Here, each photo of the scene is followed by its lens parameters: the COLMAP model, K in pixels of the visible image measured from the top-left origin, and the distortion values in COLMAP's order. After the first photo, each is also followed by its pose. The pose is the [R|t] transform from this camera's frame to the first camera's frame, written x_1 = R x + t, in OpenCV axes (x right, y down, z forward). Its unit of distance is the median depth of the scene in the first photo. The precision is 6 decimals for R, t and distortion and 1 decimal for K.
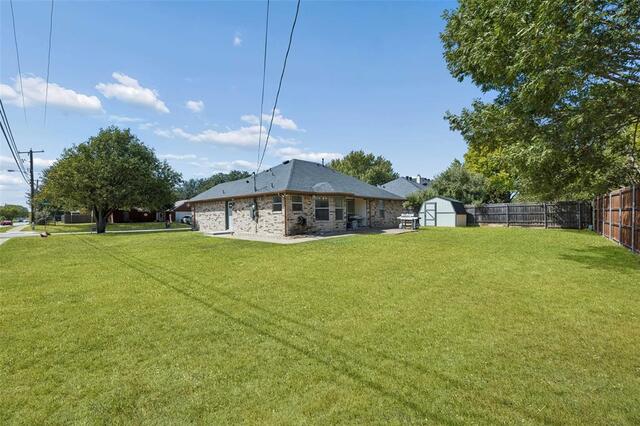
lens RADIAL K [[247.5, 0, 320.6], [0, 247.5, 213.3], [0, 0, 1]] dist [-0.002809, -0.000561]
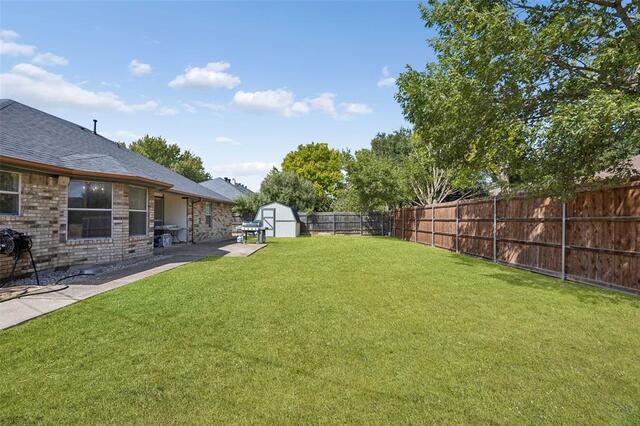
lens RADIAL K [[247.5, 0, 319.6], [0, 247.5, 215.0], [0, 0, 1]] dist [-0.002809, -0.000561]
pose [[0.725994, 0.023642, 0.687294, 0.000206], [-0.009439, 0.999657, -0.024417, -0.002971], [-0.687636, 0.011239, 0.725969, 0.286238]]
